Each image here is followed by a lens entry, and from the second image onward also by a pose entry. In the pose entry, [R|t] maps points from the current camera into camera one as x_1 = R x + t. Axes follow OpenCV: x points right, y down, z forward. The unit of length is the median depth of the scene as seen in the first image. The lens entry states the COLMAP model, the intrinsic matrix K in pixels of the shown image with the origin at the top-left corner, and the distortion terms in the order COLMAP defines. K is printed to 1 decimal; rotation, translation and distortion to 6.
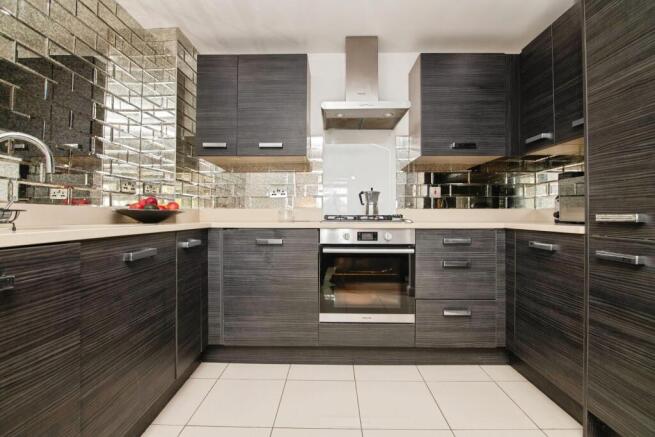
lens RADIAL K [[305.5, 0, 327.6], [0, 305.5, 207.1], [0, 0, 1]] dist [-0.018186, -0.000287]
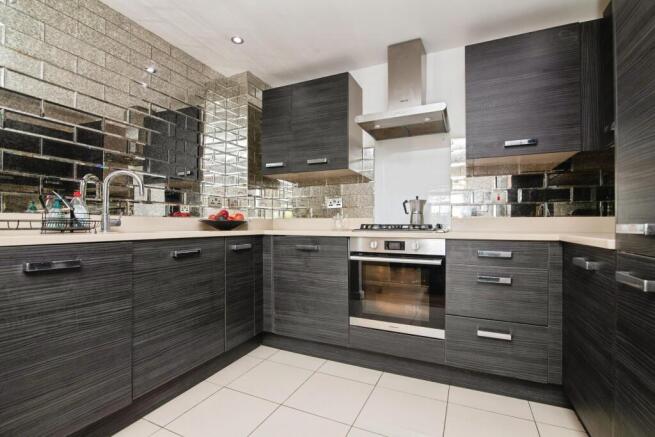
lens RADIAL K [[305.6, 0, 327.5], [0, 305.6, 218.5], [0, 0, 1]] dist [-0.015343, -0.000289]
pose [[0.913119, -0.005672, -0.407654, 0.335021], [0.008864, 0.999943, 0.005940, -0.000908], [0.407597, -0.009037, 0.913117, -0.000763]]
